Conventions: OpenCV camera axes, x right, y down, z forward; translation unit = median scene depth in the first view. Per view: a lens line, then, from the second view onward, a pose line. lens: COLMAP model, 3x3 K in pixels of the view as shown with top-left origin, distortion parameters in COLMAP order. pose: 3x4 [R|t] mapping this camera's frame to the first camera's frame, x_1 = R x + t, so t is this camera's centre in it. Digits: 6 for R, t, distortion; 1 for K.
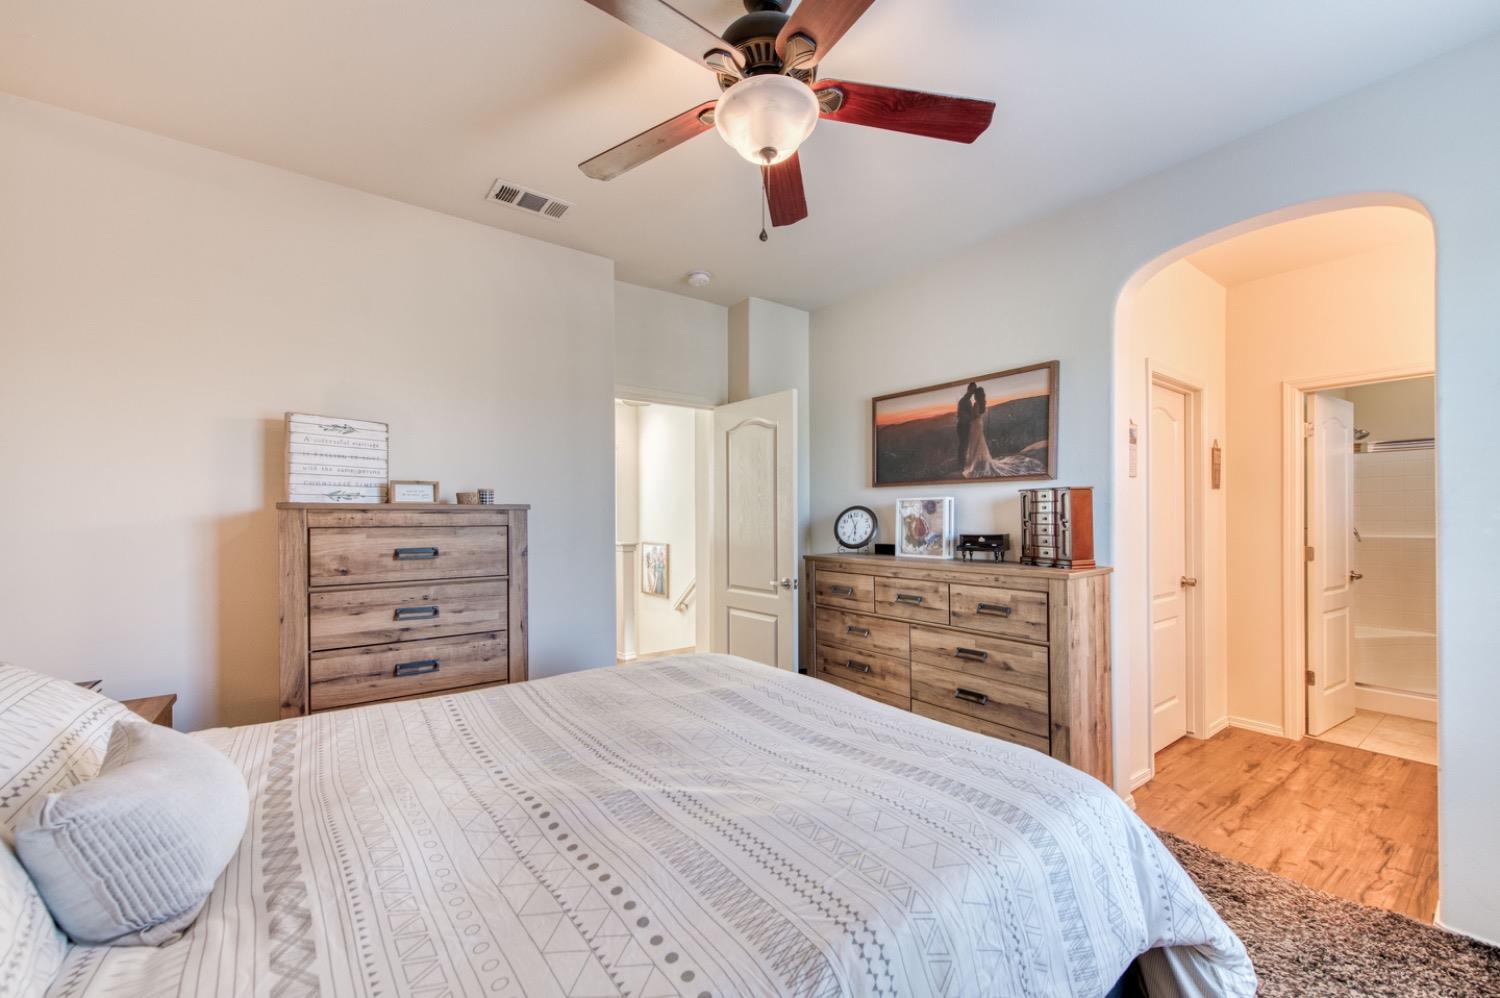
lens RADIAL K [[586.5, 0, 752.6], [0, 586.5, 505.0], [0, 0, 1]] dist [0.005881, -0.000735]
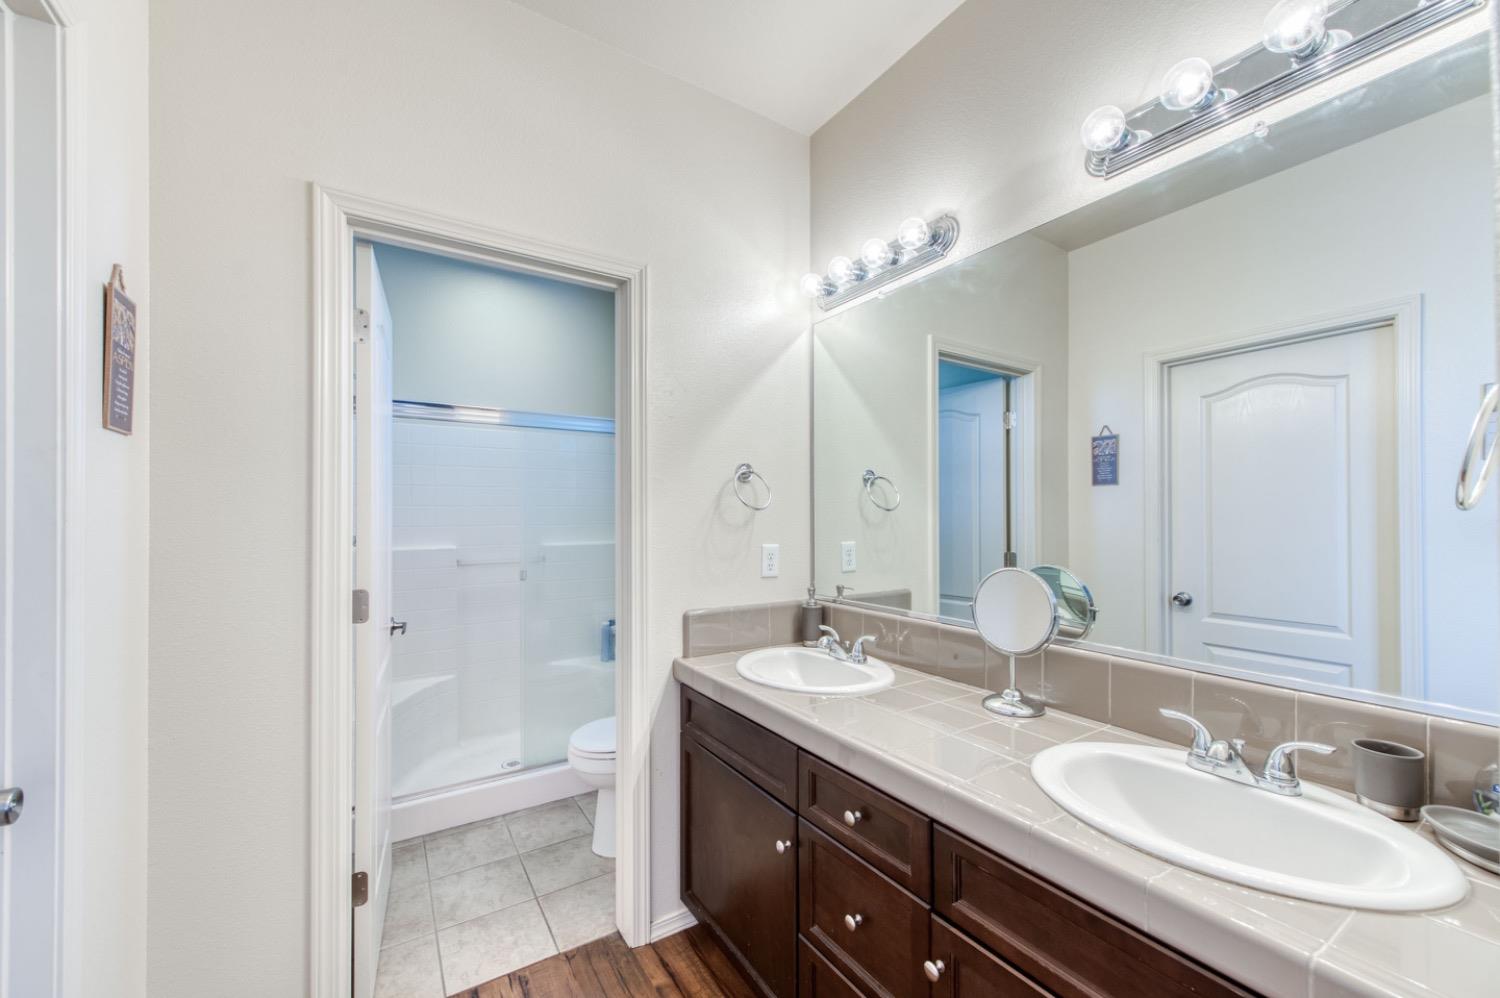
lens RADIAL K [[586.5, 0, 752.6], [0, 586.5, 505.0], [0, 0, 1]] dist [0.005881, -0.000735]
pose [[0.071548, 0.005882, 0.997420, 0.520158], [0.001319, 0.999981, -0.005991, 0.007894], [-0.997436, 0.001745, 0.071539, 0.666316]]
